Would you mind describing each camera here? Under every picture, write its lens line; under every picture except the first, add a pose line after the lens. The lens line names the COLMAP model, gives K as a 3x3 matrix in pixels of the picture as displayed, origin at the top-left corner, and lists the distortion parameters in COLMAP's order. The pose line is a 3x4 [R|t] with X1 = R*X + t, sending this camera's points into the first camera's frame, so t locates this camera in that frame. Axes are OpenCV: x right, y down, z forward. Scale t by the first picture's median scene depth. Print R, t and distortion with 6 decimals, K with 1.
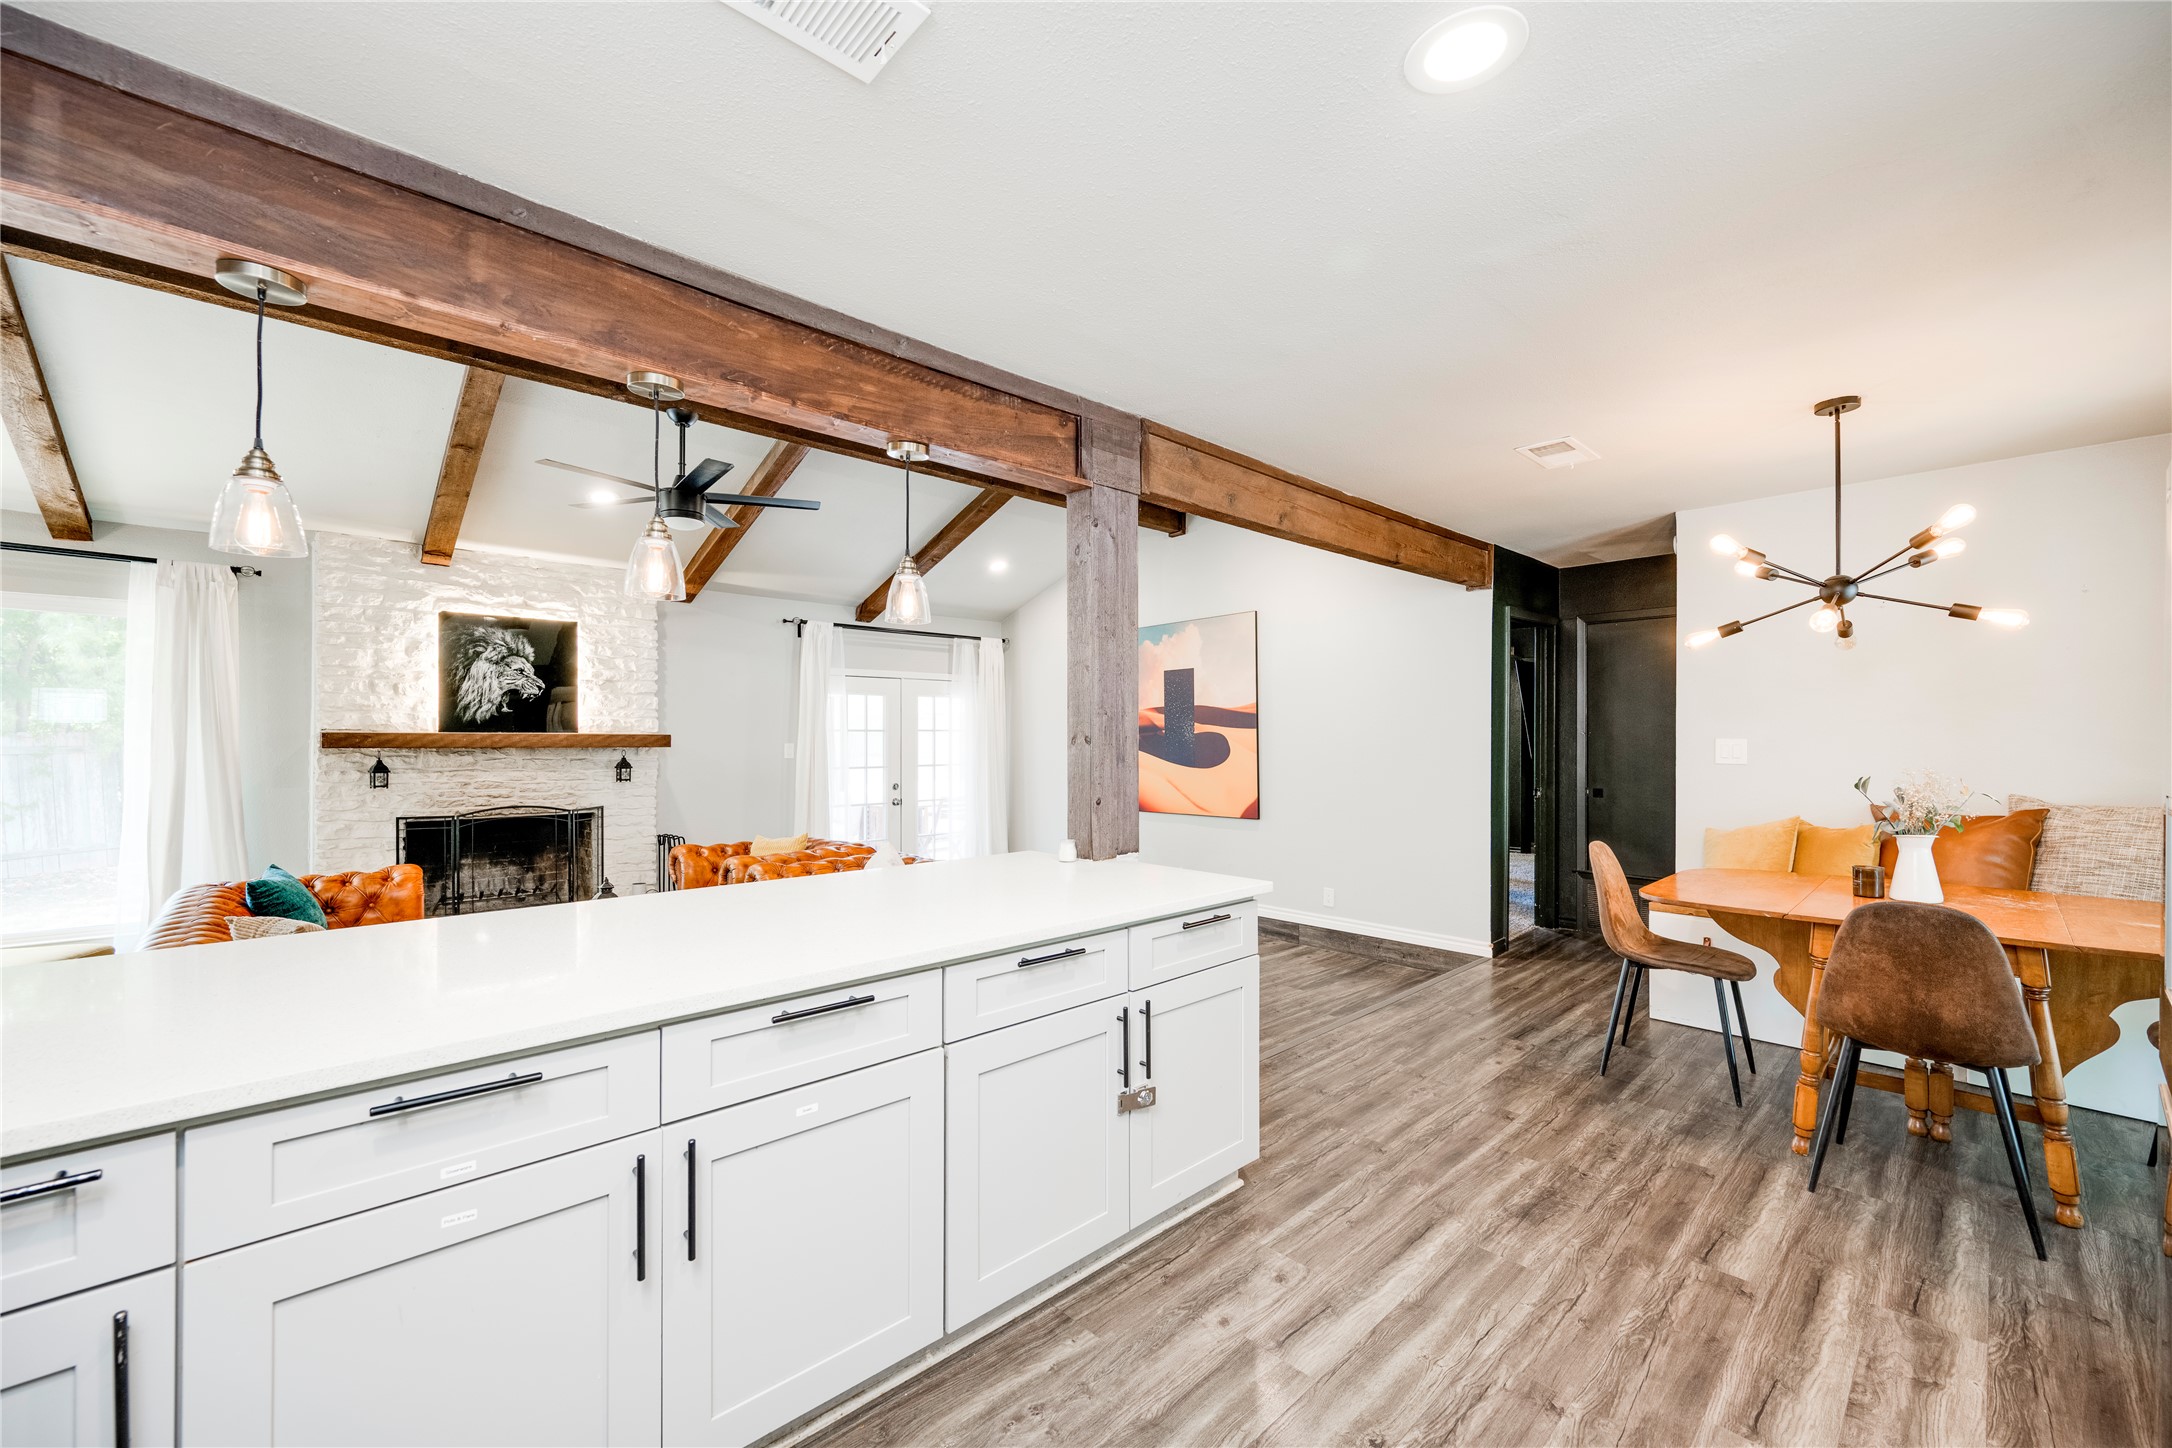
lens RADIAL K [[868.2, 0, 1089.1], [0, 868.2, 733.2], [0, 0, 1]] dist [-0.004094, -0.000437]
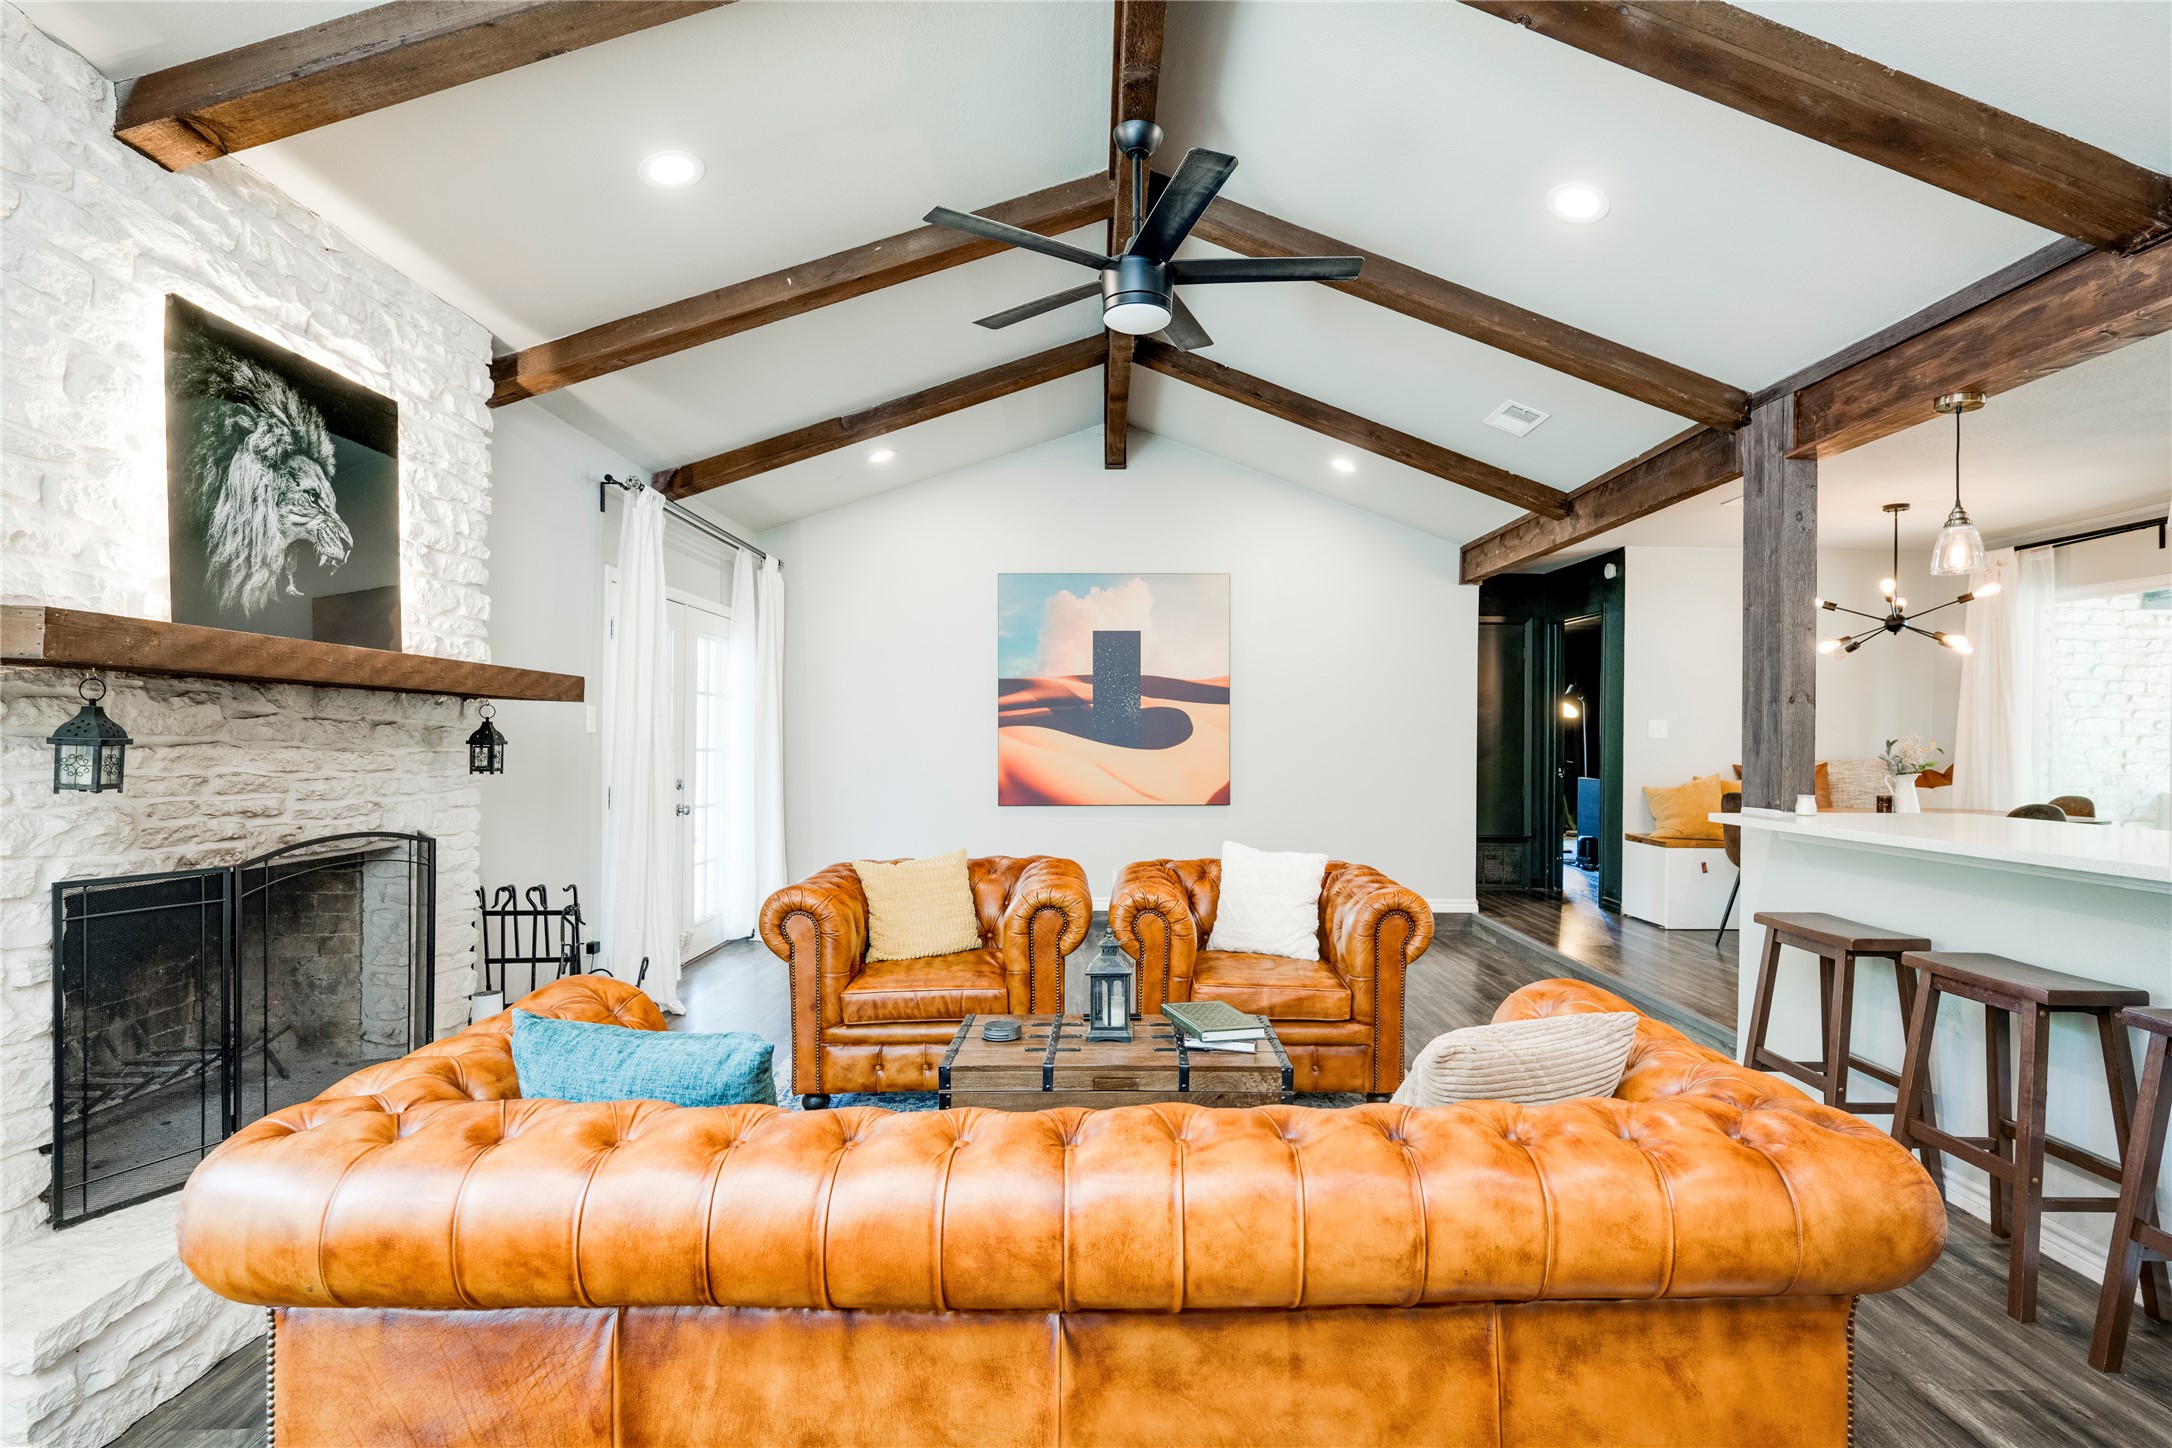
lens RADIAL K [[1053.0, 0, 1123.7], [0, 1053.0, 738.7], [0, 0, 1]] dist [-0.001121, 0.000653]
pose [[0.659404, 0.008865, 0.751737, -0.823173], [-0.015457, 0.999879, 0.001768, 0.035074], [-0.751630, -0.012785, 0.659461, 0.426759]]
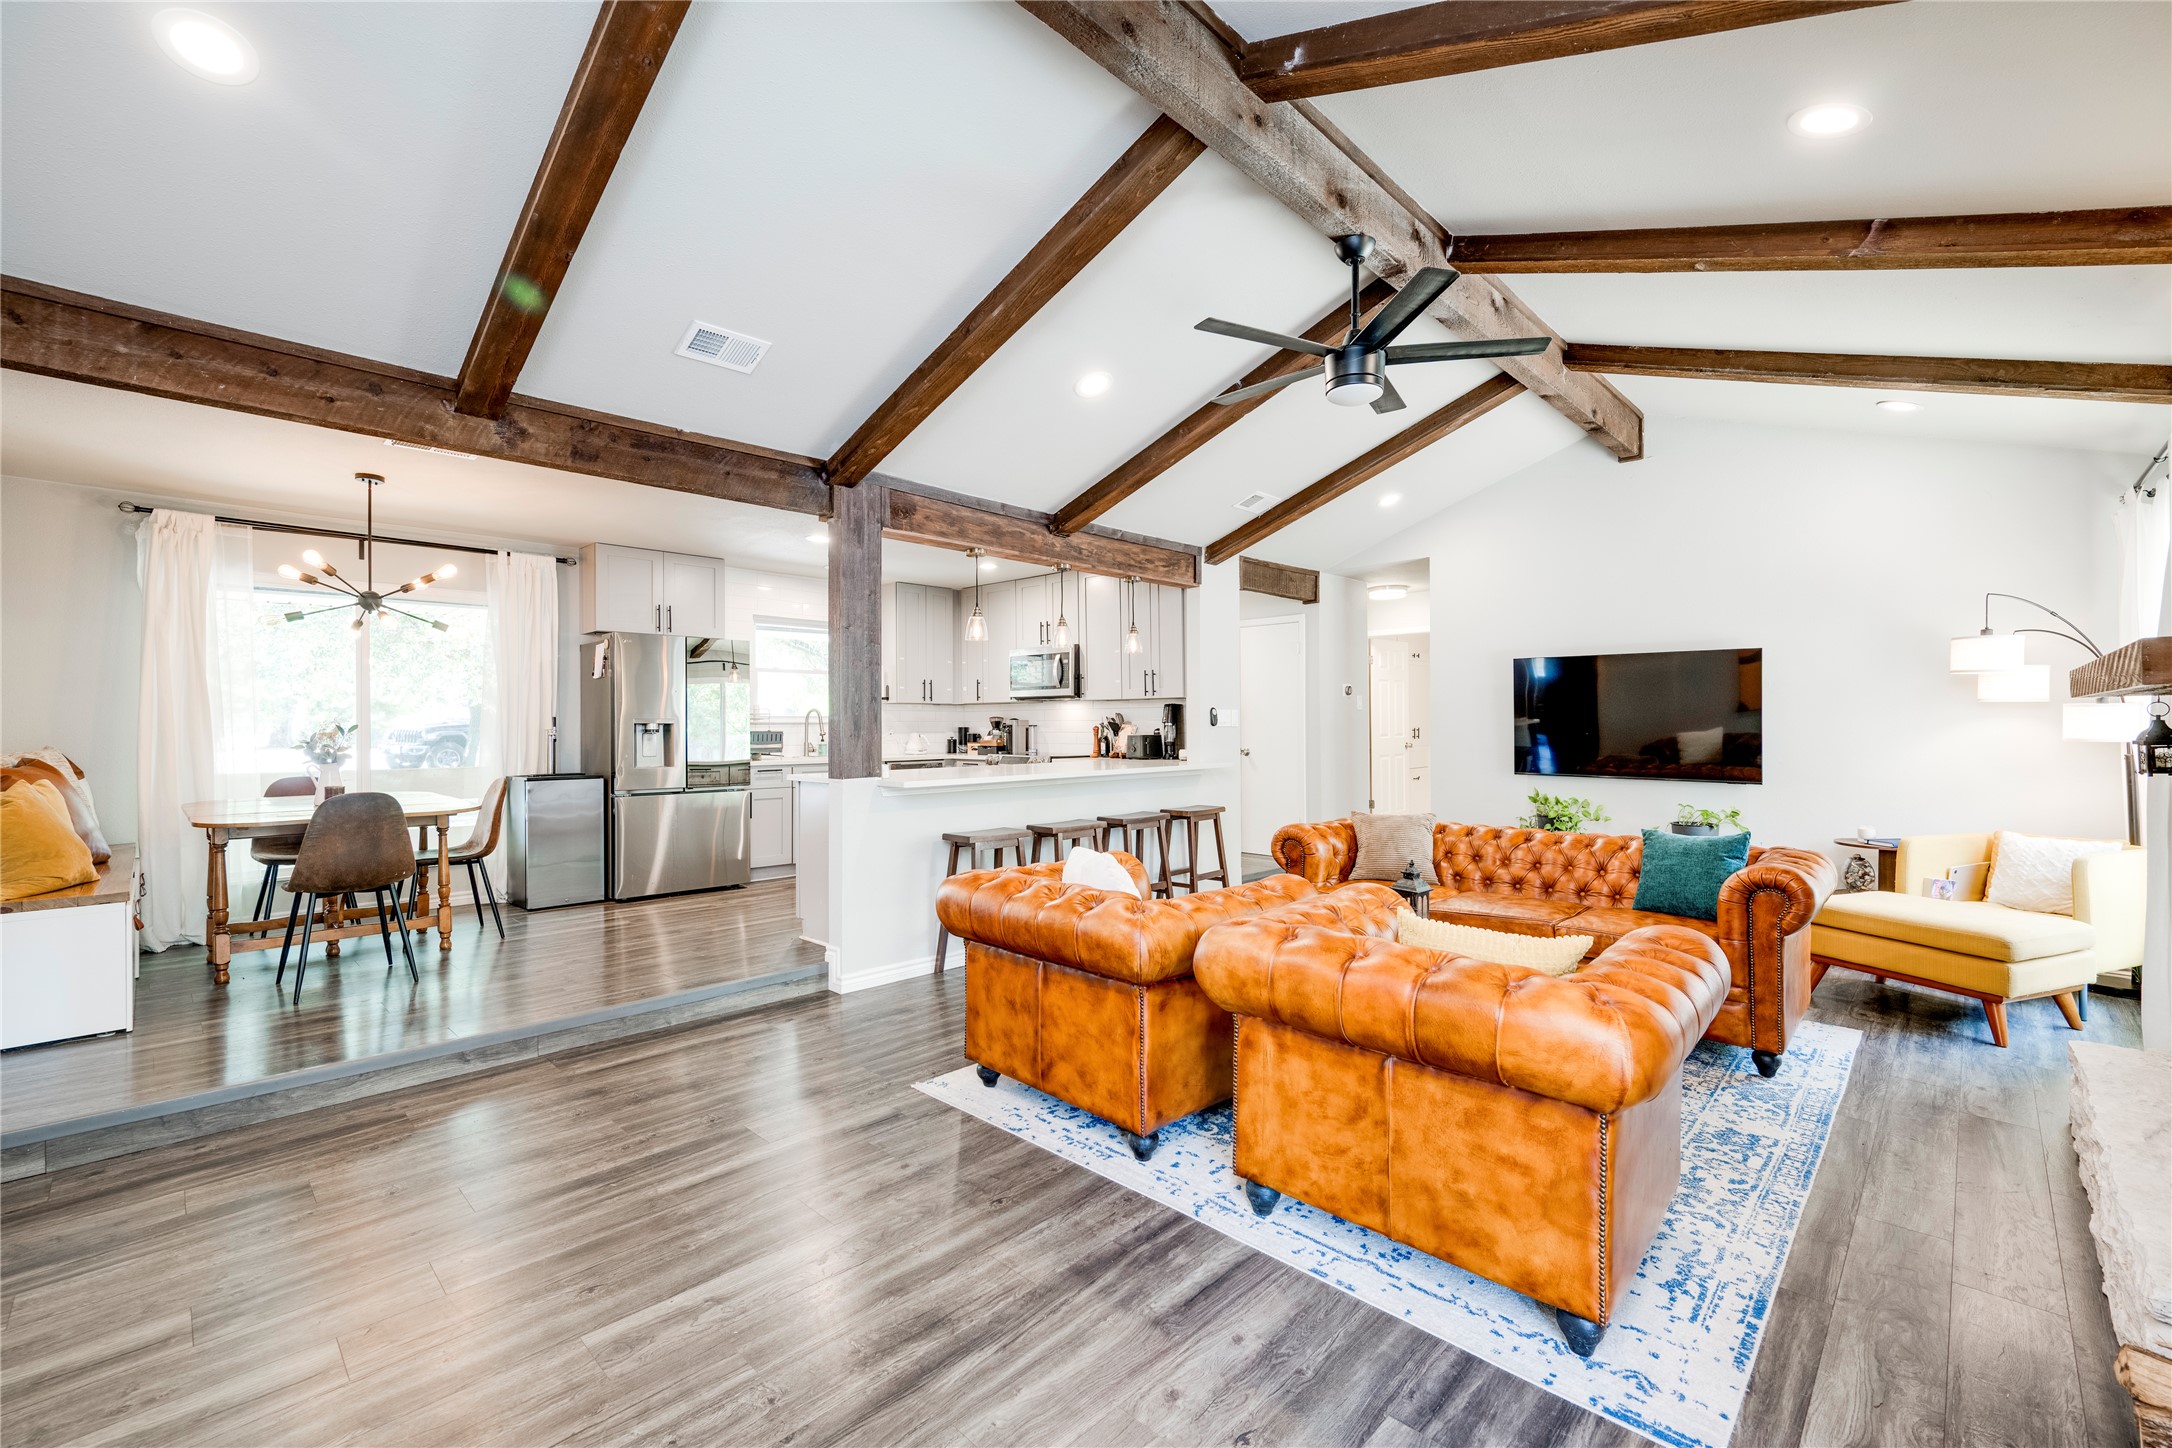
lens RADIAL K [[912.6, 0, 1080.0], [0, 912.6, 726.2], [0, 0, 1]] dist [-0.006650, -0.000030]
pose [[-0.999016, 0.003206, -0.044237, -0.163729], [0.003273, 0.999994, -0.001439, 0.032008], [0.044232, -0.001582, -0.999020, 1.428726]]
